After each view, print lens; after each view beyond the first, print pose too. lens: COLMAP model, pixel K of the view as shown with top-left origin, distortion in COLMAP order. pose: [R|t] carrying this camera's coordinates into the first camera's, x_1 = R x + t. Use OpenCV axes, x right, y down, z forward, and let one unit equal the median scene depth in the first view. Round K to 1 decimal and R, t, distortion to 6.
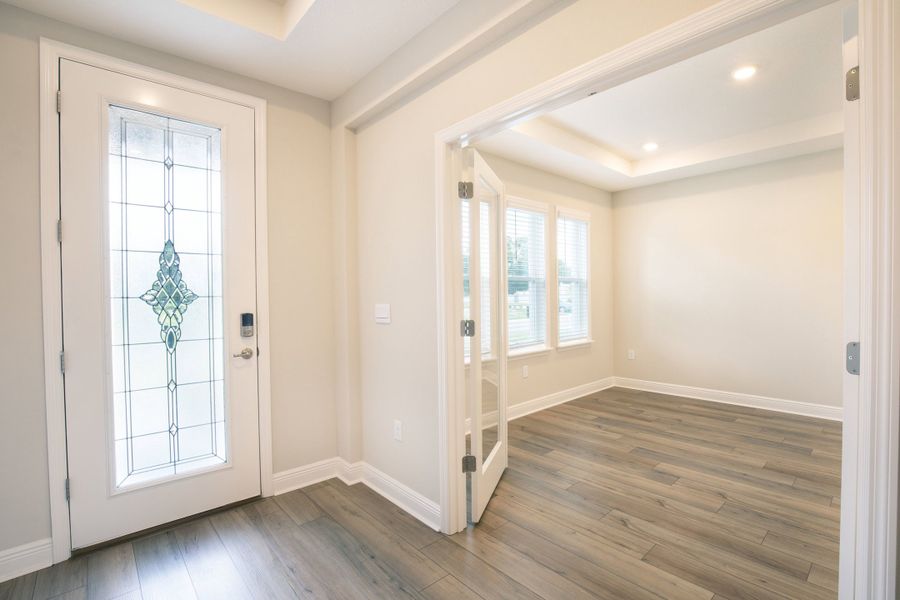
lens RADIAL K [[411.4, 0, 457.2], [0, 411.4, 300.1], [0, 0, 1]] dist [-0.016908, 0.000657]
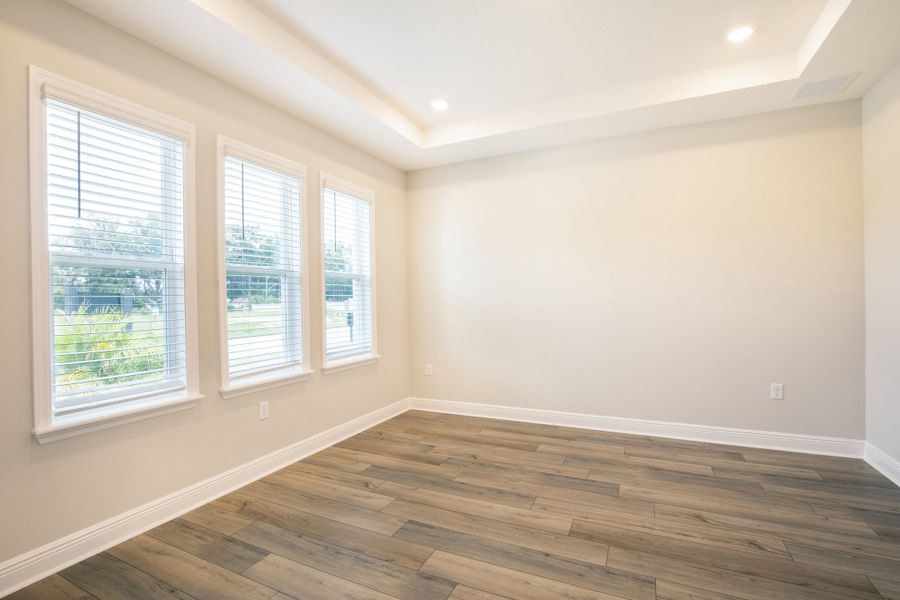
lens RADIAL K [[411.4, 0, 449.9], [0, 411.4, 301.8], [0, 0, 1]] dist [-0.016908, 0.000657]
pose [[0.929246, -0.006198, 0.369409, 0.198769], [0.011247, 0.999870, -0.011516, 0.010566], [-0.369289, 0.014856, 0.929196, 0.271427]]
